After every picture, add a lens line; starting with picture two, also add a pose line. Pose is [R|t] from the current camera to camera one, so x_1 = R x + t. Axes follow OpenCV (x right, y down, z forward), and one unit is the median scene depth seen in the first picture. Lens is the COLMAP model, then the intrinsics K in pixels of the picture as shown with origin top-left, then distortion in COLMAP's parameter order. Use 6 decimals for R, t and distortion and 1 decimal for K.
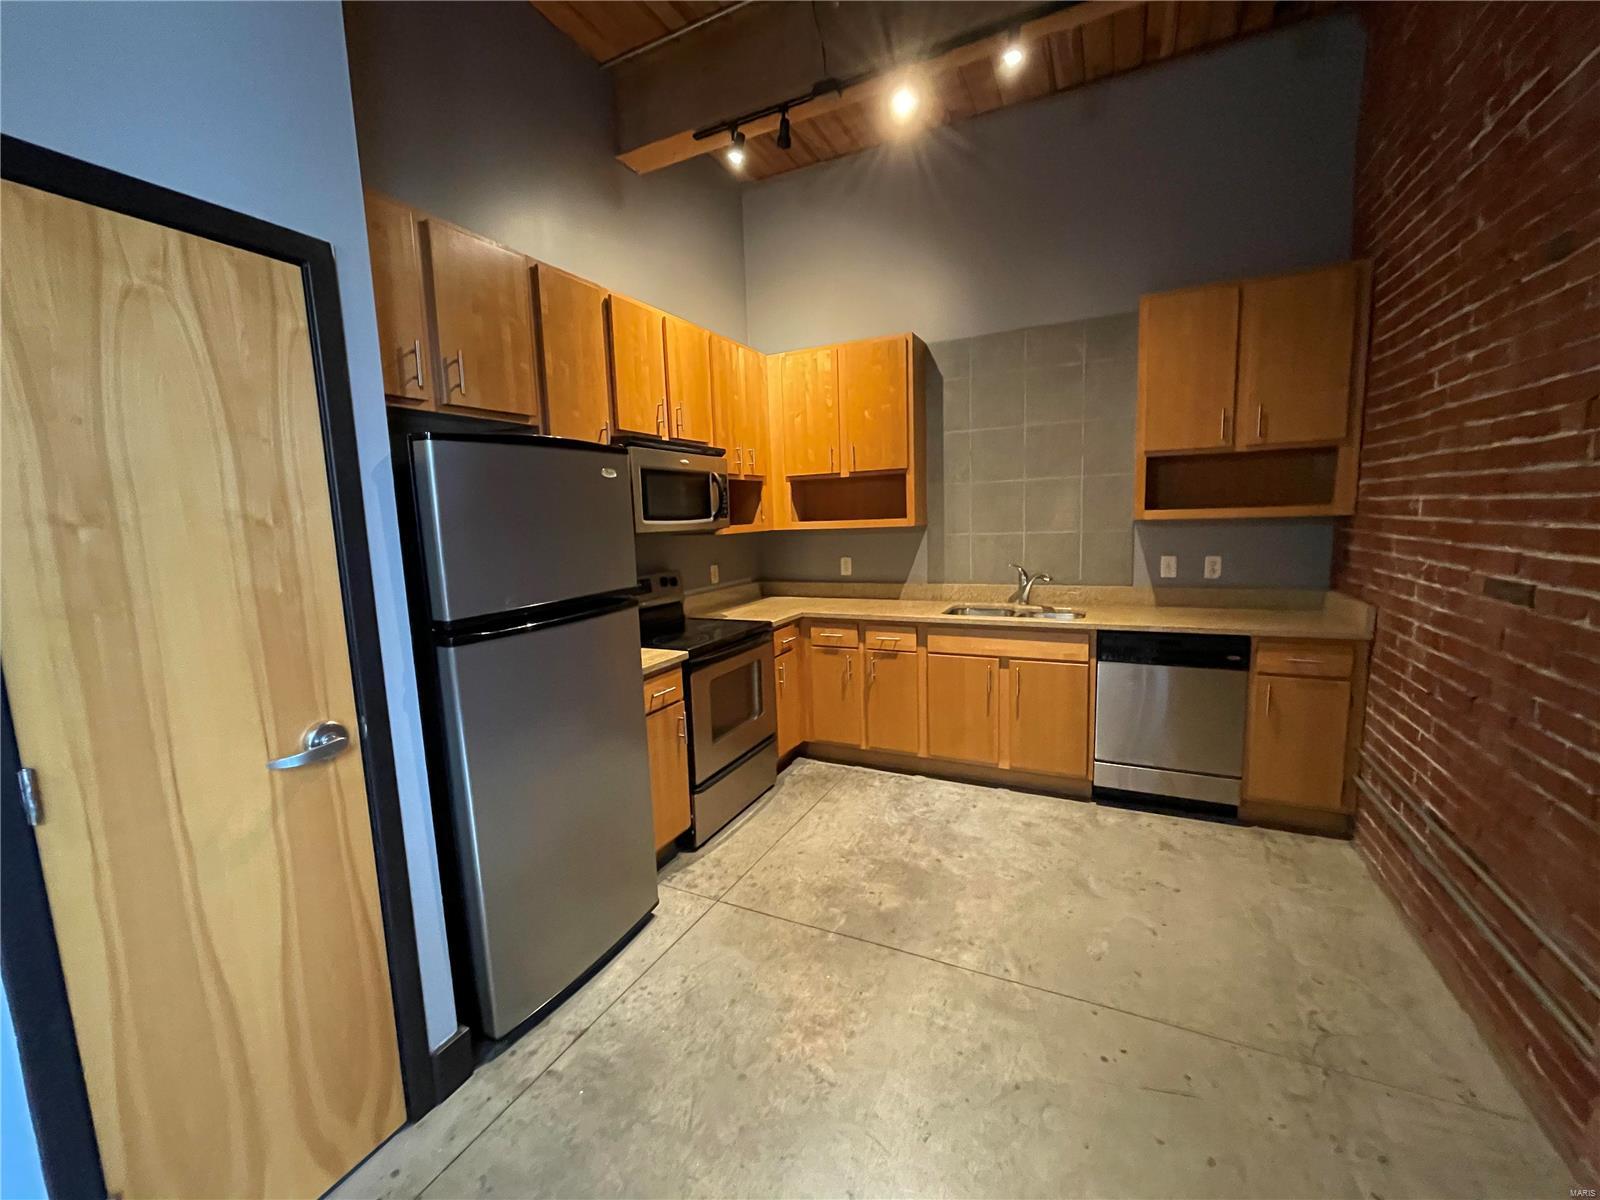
lens RADIAL K [[645.0, 0, 796.6], [0, 645.0, 598.7], [0, 0, 1]] dist [-0.003124, 0.000029]
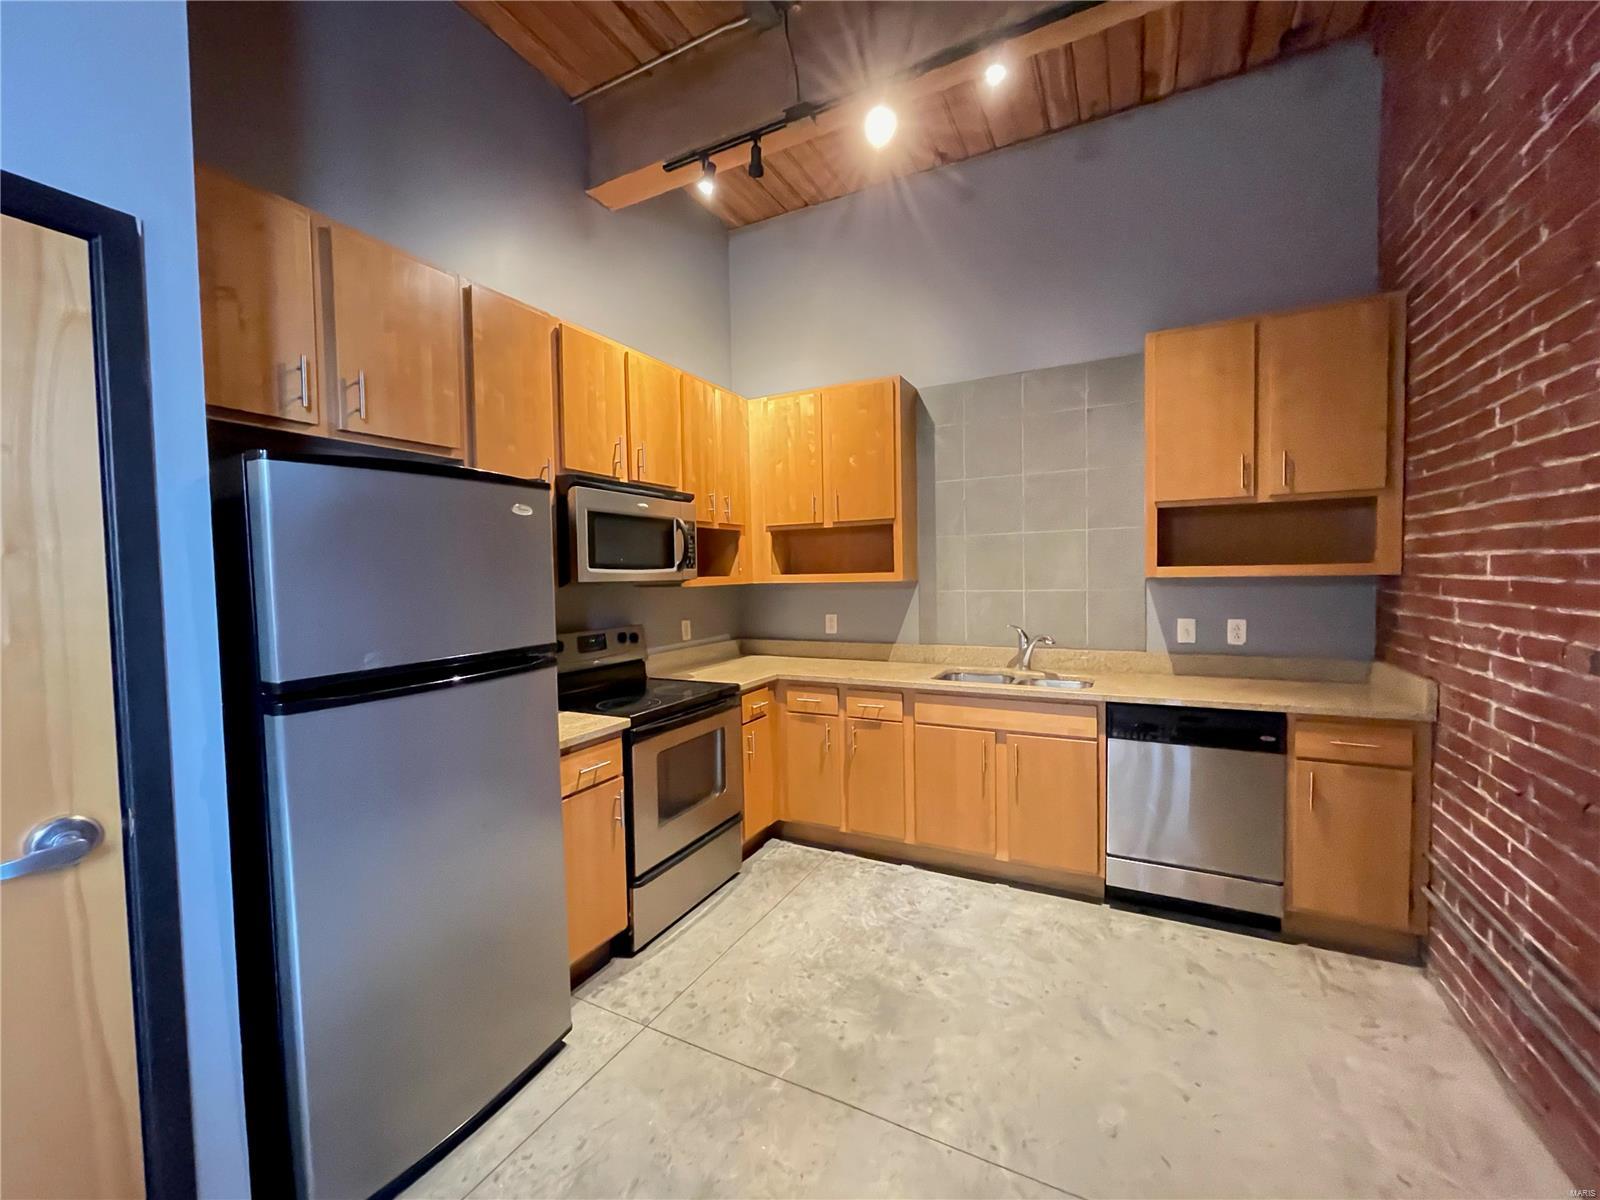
lens RADIAL K [[645.0, 0, 796.2], [0, 645.0, 600.0], [0, 0, 1]] dist [-0.003124, 0.000029]
pose [[0.999637, 0.016281, -0.021487, 0.069421], [-0.018085, 0.996080, -0.086592, -0.006044], [0.019993, 0.086949, 0.996012, 0.121598]]
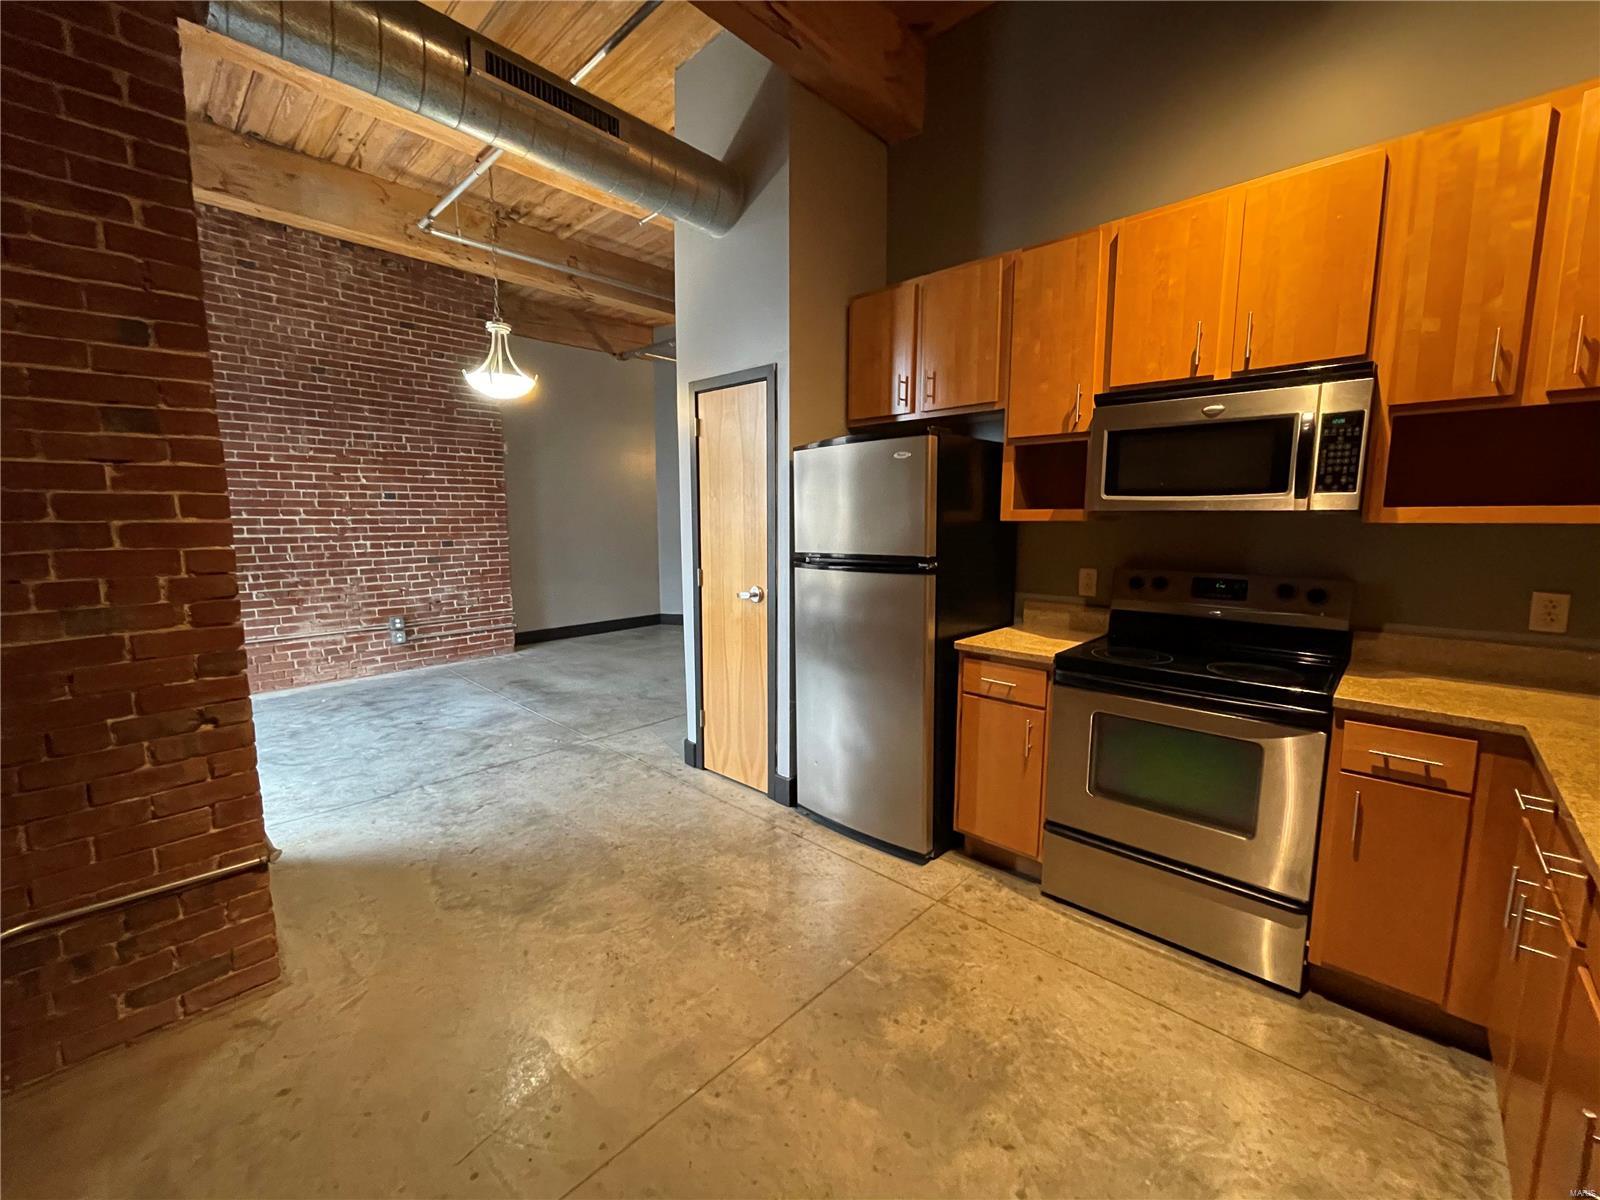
lens RADIAL K [[645.0, 0, 796.5], [0, 645.0, 597.3], [0, 0, 1]] dist [-0.003124, 0.000029]
pose [[-0.298687, 0.149340, -0.942594, 0.676056], [-0.115518, 0.974761, 0.191042, -0.107016], [0.947334, 0.165949, -0.273897, 0.877190]]
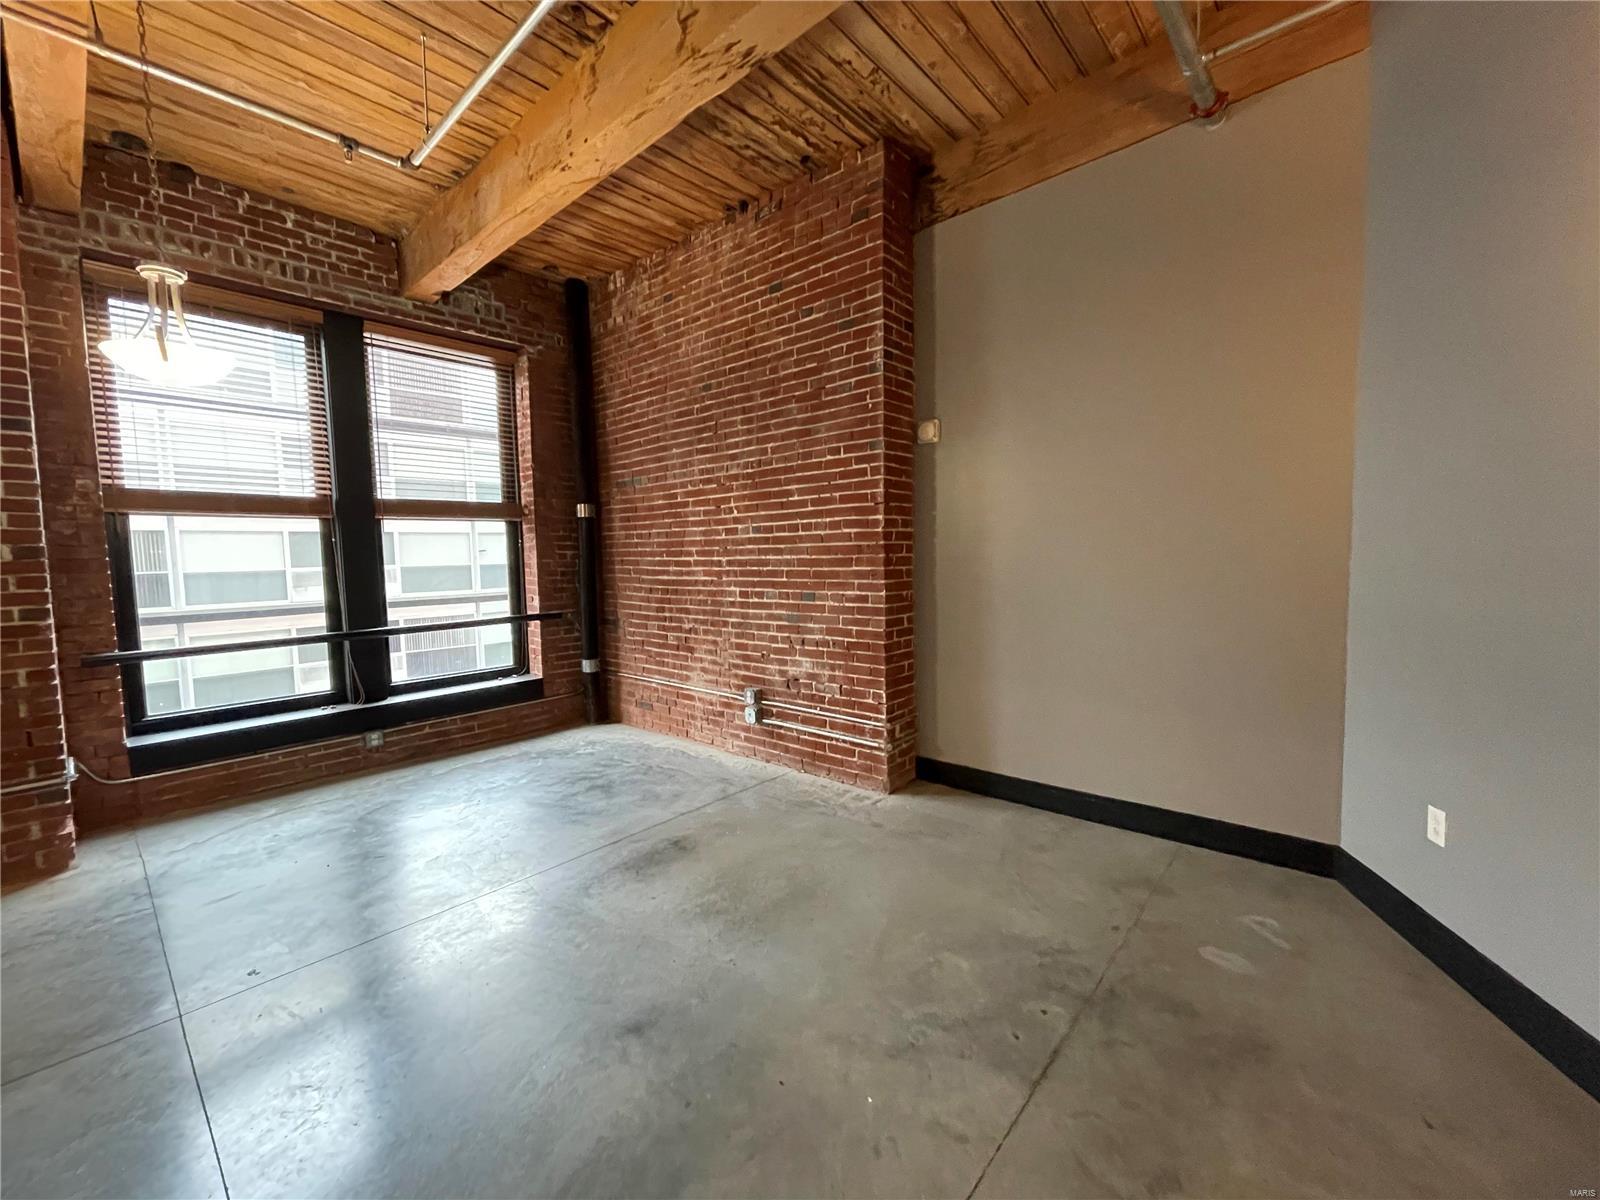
lens RADIAL K [[645.0, 0, 796.0], [0, 645.0, 600.6], [0, 0, 1]] dist [-0.003124, 0.000029]
pose [[-0.963176, 0.031978, 0.266962, -1.393425], [0.086246, 0.977180, 0.194117, -0.007011], [-0.254662, 0.209993, -0.943954, 0.513953]]
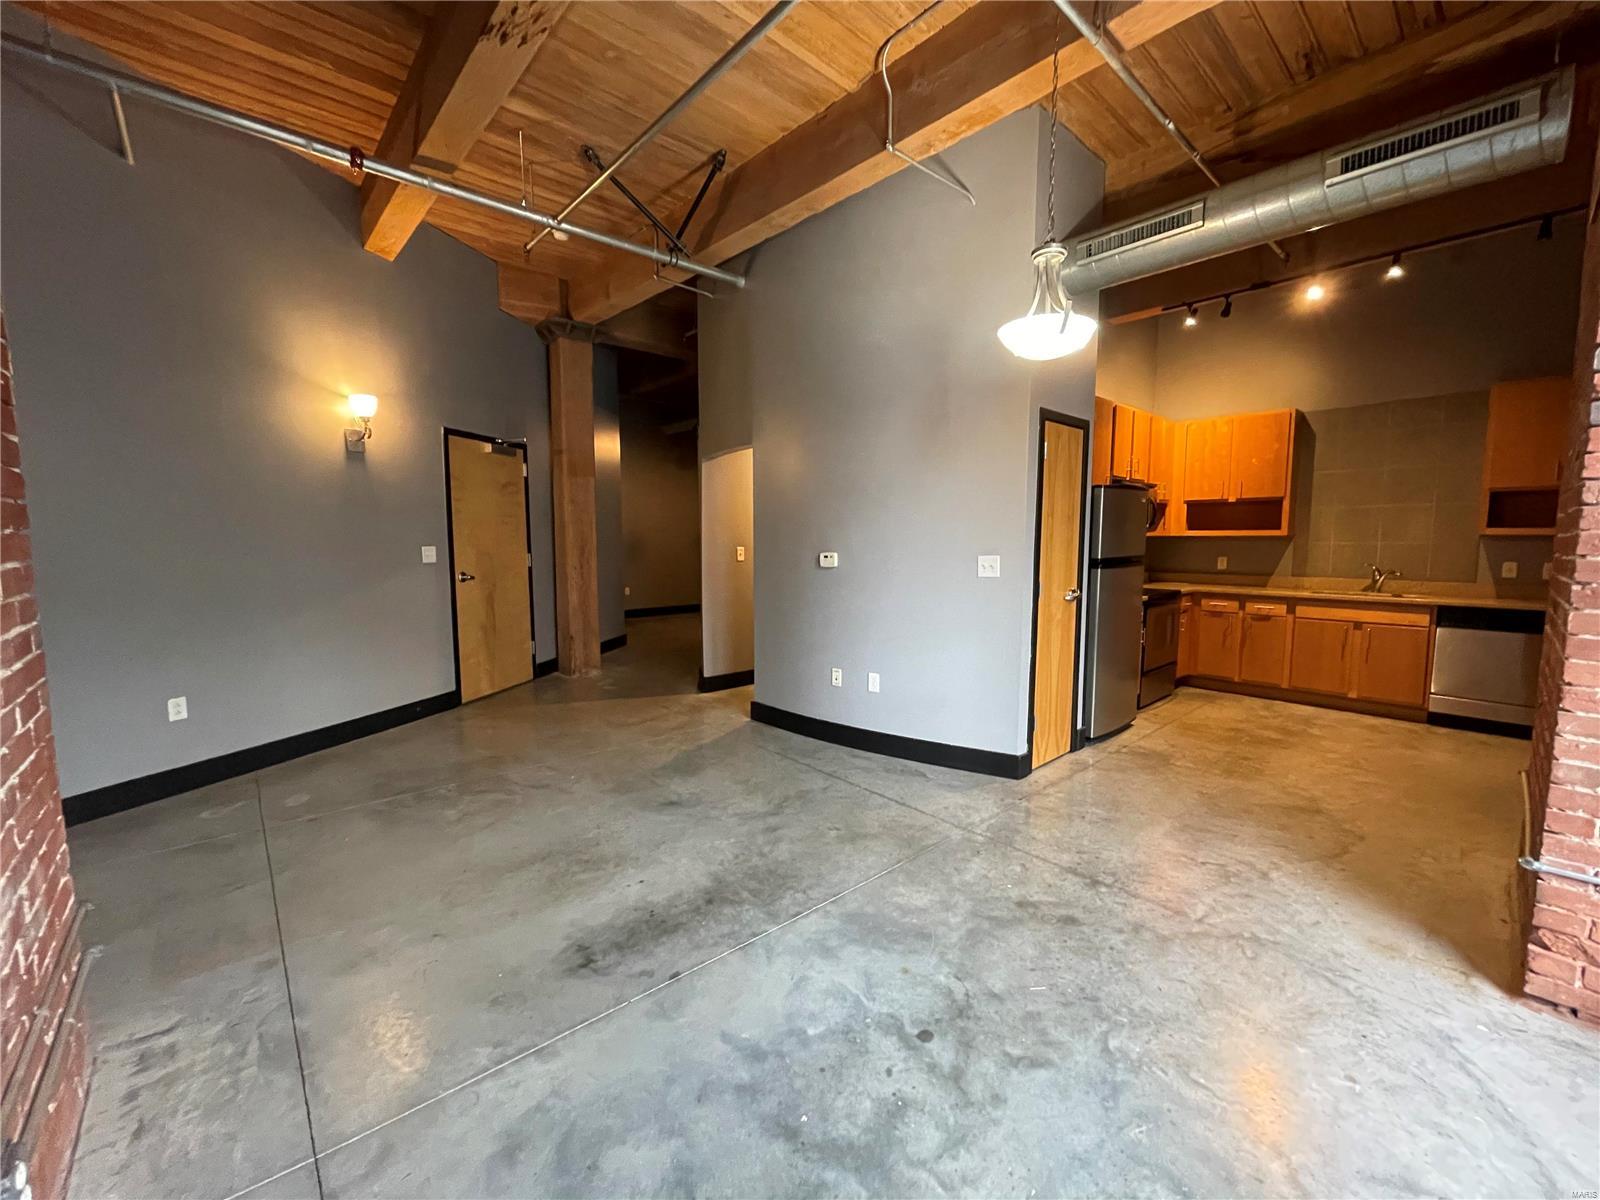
lens RADIAL K [[645.0, 0, 798.2], [0, 645.0, 598.2], [0, 0, 1]] dist [-0.003124, 0.000029]
pose [[0.925662, 0.068482, -0.372103, -0.393598], [-0.078356, 0.996860, -0.011460, 0.180633], [0.370150, 0.039765, 0.928121, -1.039347]]
